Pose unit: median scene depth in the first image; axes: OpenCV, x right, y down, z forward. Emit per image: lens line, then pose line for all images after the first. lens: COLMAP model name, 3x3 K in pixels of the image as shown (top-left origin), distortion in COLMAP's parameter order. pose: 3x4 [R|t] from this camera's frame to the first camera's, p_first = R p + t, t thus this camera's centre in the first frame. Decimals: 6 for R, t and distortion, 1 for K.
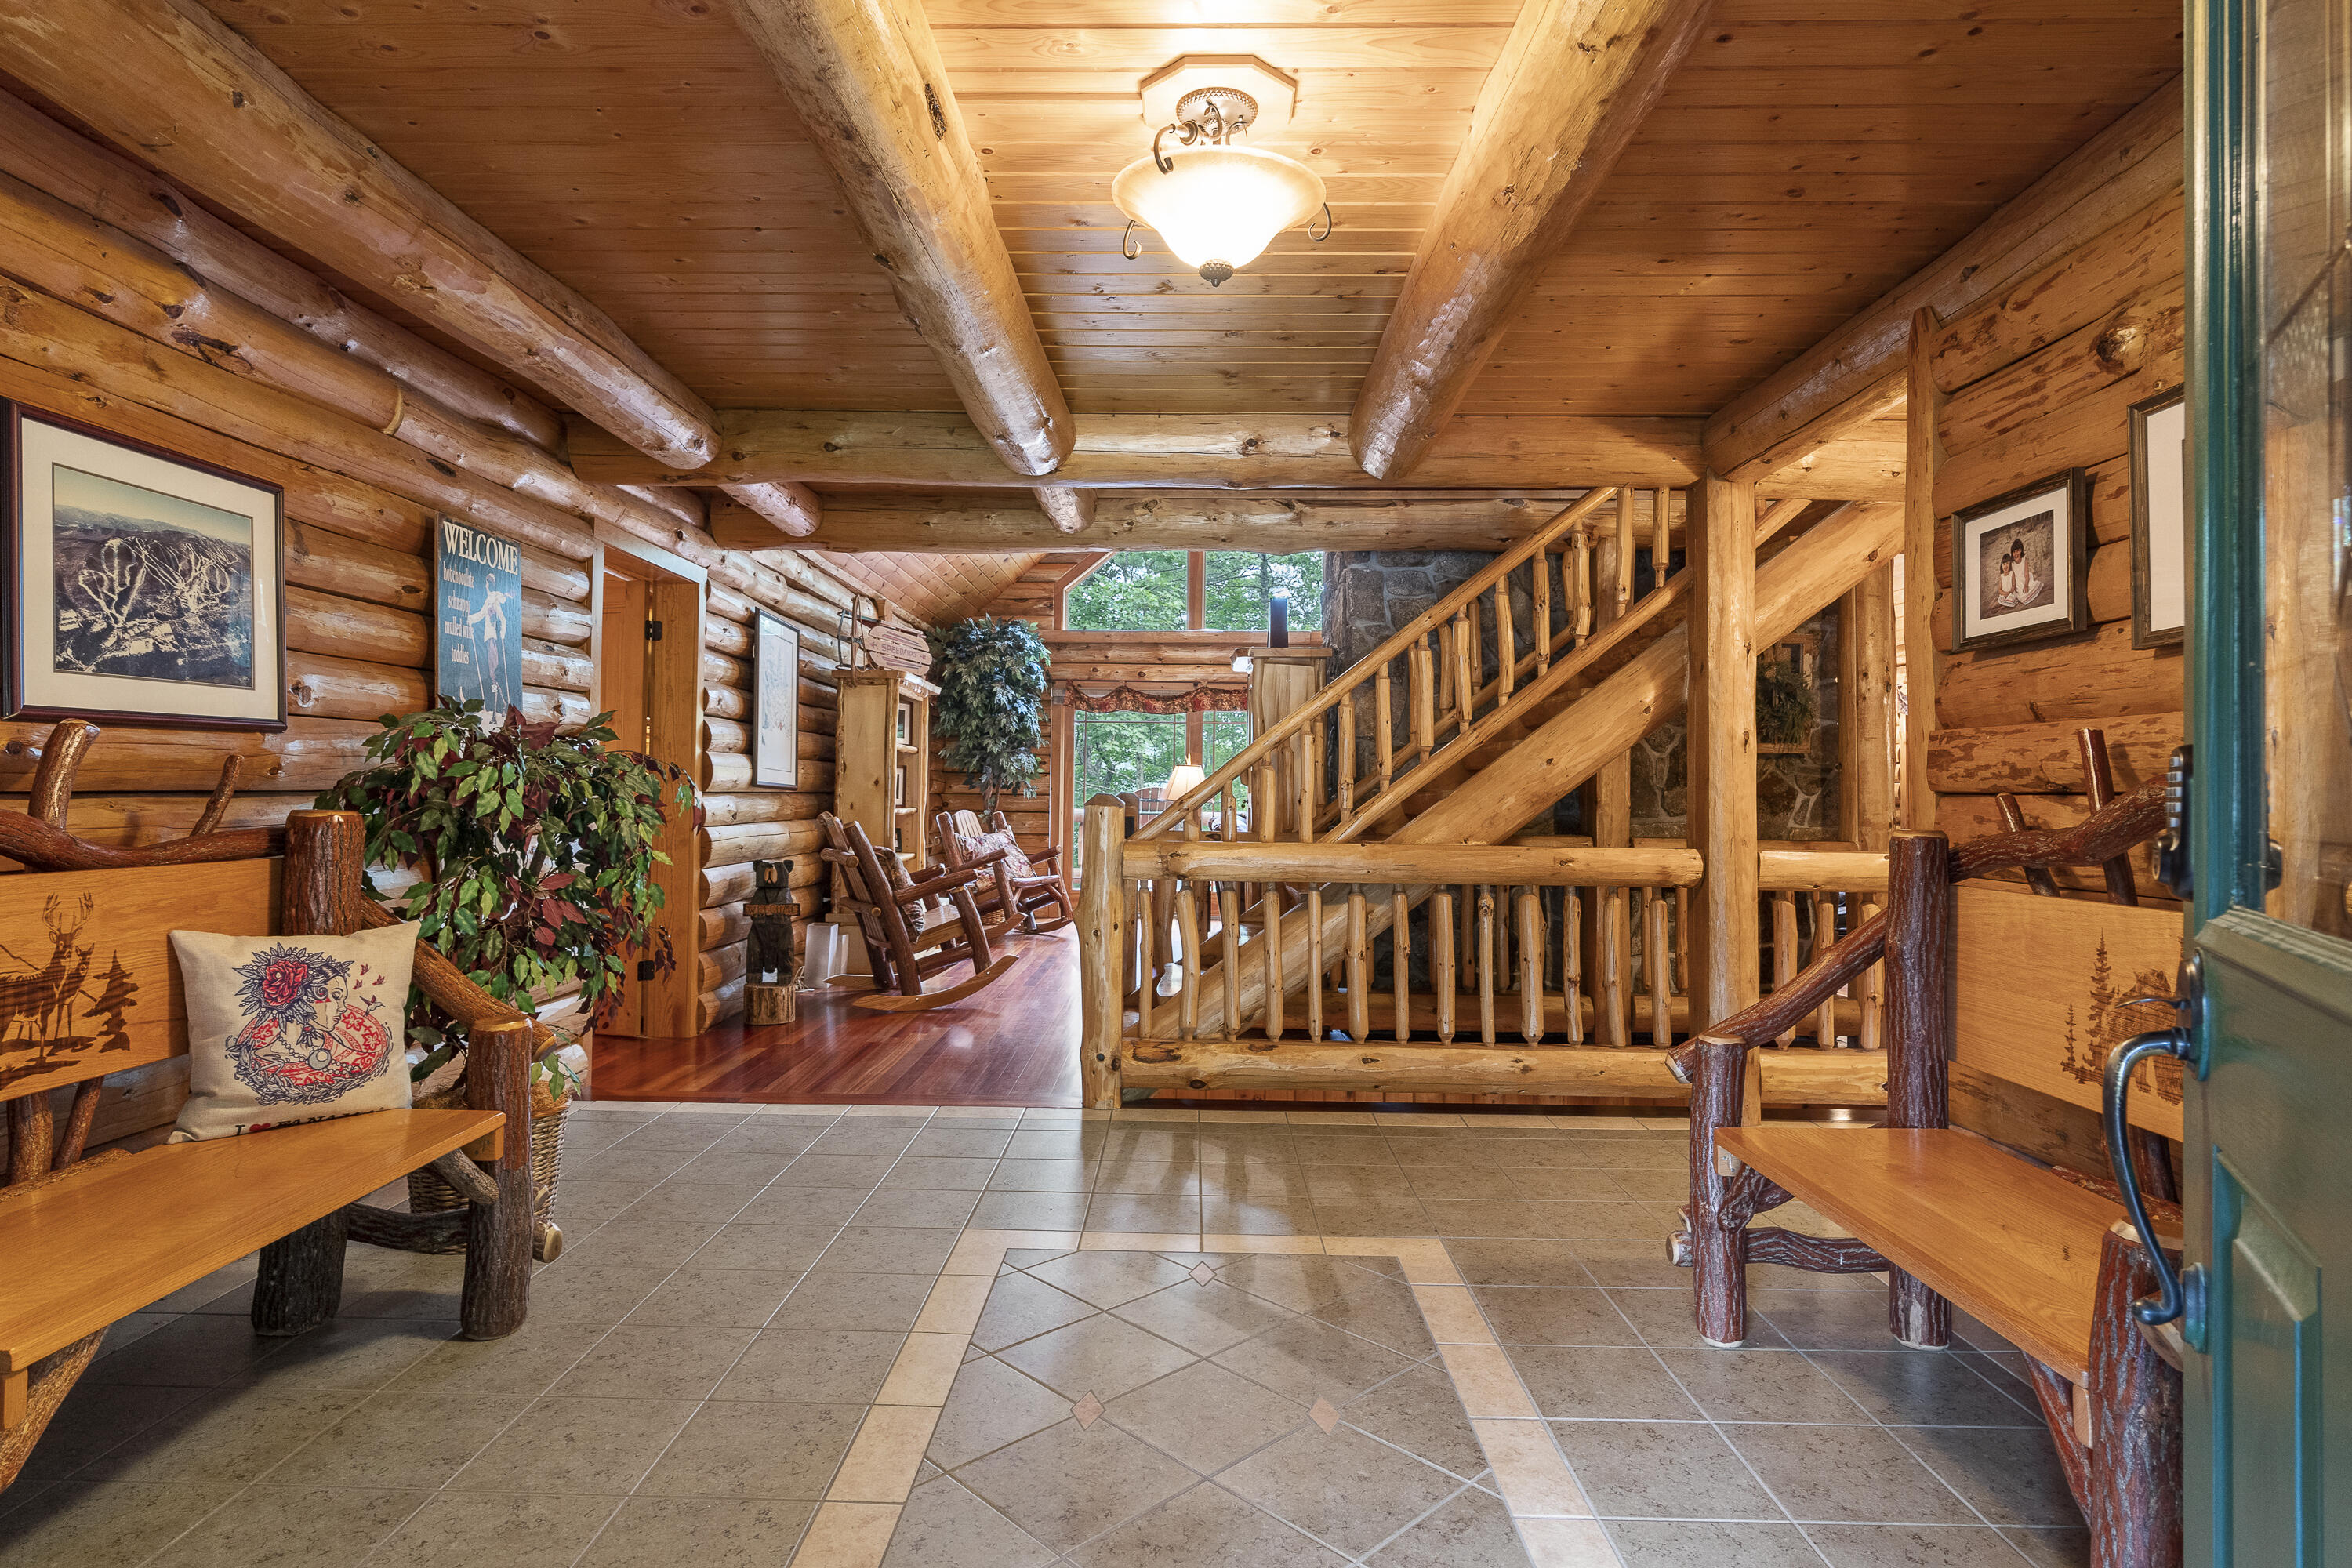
lens RADIAL K [[1238.8, 0, 1162.1], [0, 1238.8, 778.1], [0, 0, 1]] dist [-0.000505, -0.000068]
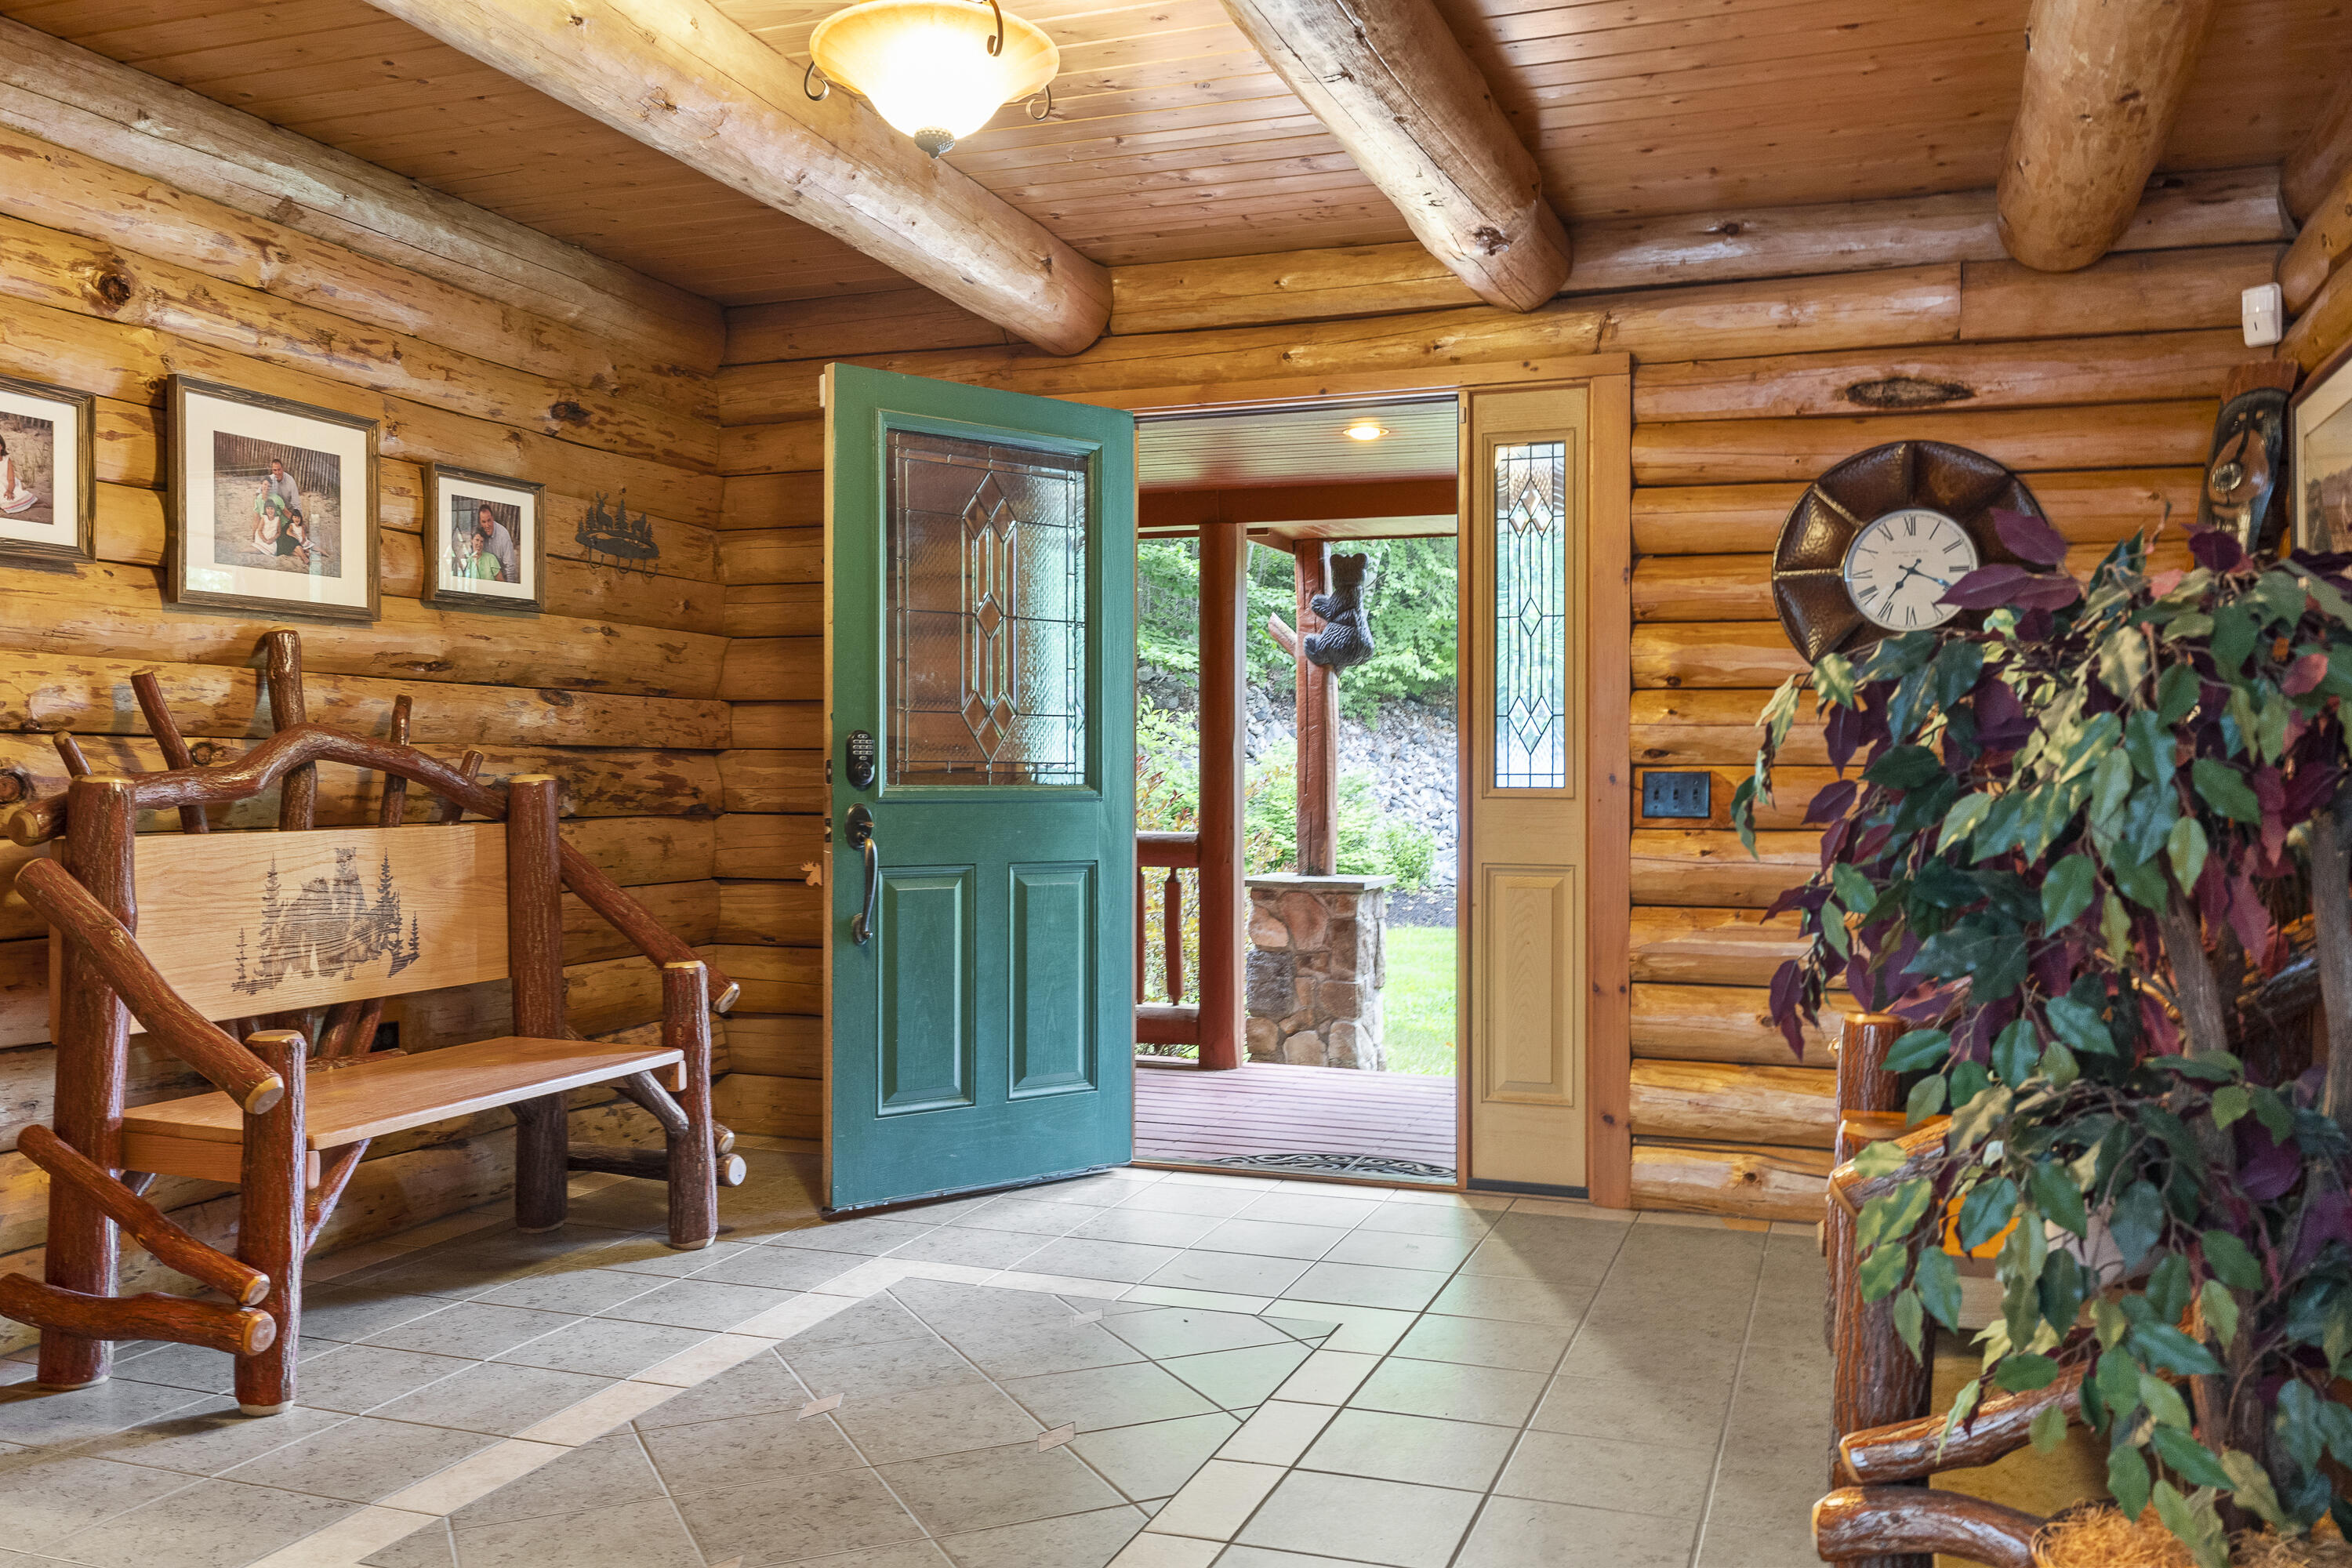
lens RADIAL K [[2036.8, 0, 1174.9], [0, 2036.8, 785.0], [0, 0, 1]] dist [0.007196, 0.001772]
pose [[-0.945508, -0.011253, 0.325404, -0.647155], [-0.013427, 0.999900, -0.004436, 0.054521], [-0.325322, -0.008564, -0.945565, 2.497691]]
